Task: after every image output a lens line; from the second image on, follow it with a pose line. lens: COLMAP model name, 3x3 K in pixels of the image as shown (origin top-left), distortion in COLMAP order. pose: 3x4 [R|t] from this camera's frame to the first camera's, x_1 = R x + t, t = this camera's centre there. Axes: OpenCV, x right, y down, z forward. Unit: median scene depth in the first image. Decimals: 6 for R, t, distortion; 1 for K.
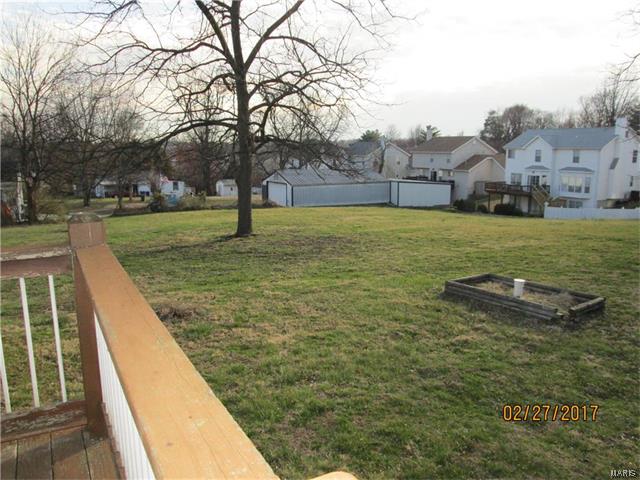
lens RADIAL K [[532.7, 0, 320.1], [0, 532.7, 240.3], [0, 0, 1]] dist [-0.032810, -0.007198]
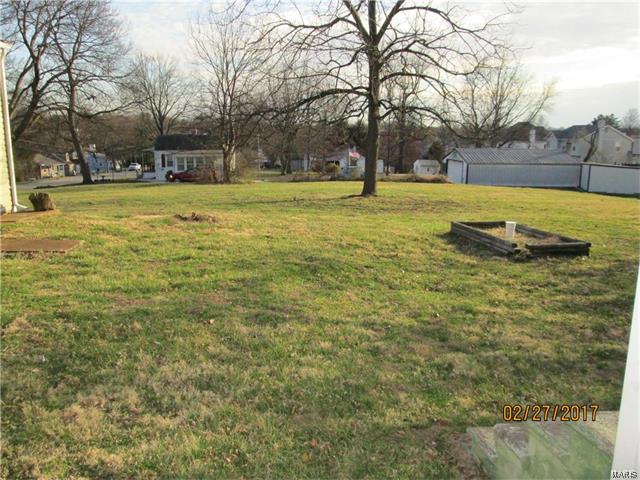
lens RADIAL K [[532.7, 0, 320.8], [0, 532.7, 241.0], [0, 0, 1]] dist [-0.032810, -0.007198]
pose [[0.920076, 0.090258, -0.381201, 0.196146], [-0.079251, 0.995860, 0.044510, 0.043046], [0.383640, -0.010742, 0.923420, -0.040230]]
